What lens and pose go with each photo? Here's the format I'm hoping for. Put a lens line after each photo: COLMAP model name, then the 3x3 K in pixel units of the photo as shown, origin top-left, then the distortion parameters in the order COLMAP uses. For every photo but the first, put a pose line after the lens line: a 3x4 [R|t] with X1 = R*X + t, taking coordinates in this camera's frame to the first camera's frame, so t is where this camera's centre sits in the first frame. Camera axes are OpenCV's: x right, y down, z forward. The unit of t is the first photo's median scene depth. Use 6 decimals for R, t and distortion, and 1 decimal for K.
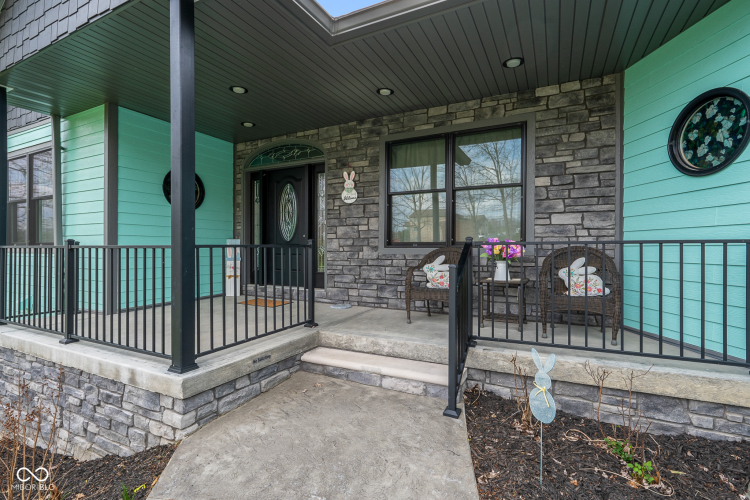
lens RADIAL K [[348.2, 0, 377.9], [0, 348.2, 247.5], [0, 0, 1]] dist [0.000641, 0.000363]
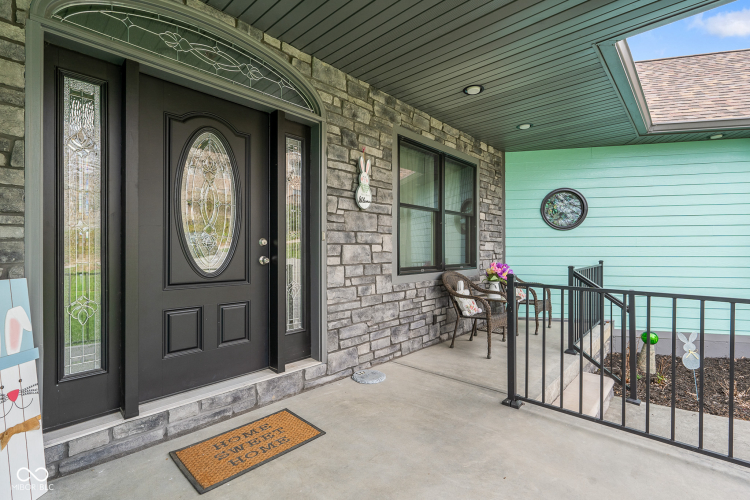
lens RADIAL K [[348.2, 0, 377.9], [0, 348.2, 247.5], [0, 0, 1]] dist [0.000641, 0.000363]
pose [[0.280803, 0.004572, 0.959755, -0.682663], [-0.002571, 0.999989, -0.004011, -0.055047], [-0.959762, -0.001341, 0.280812, 0.803208]]
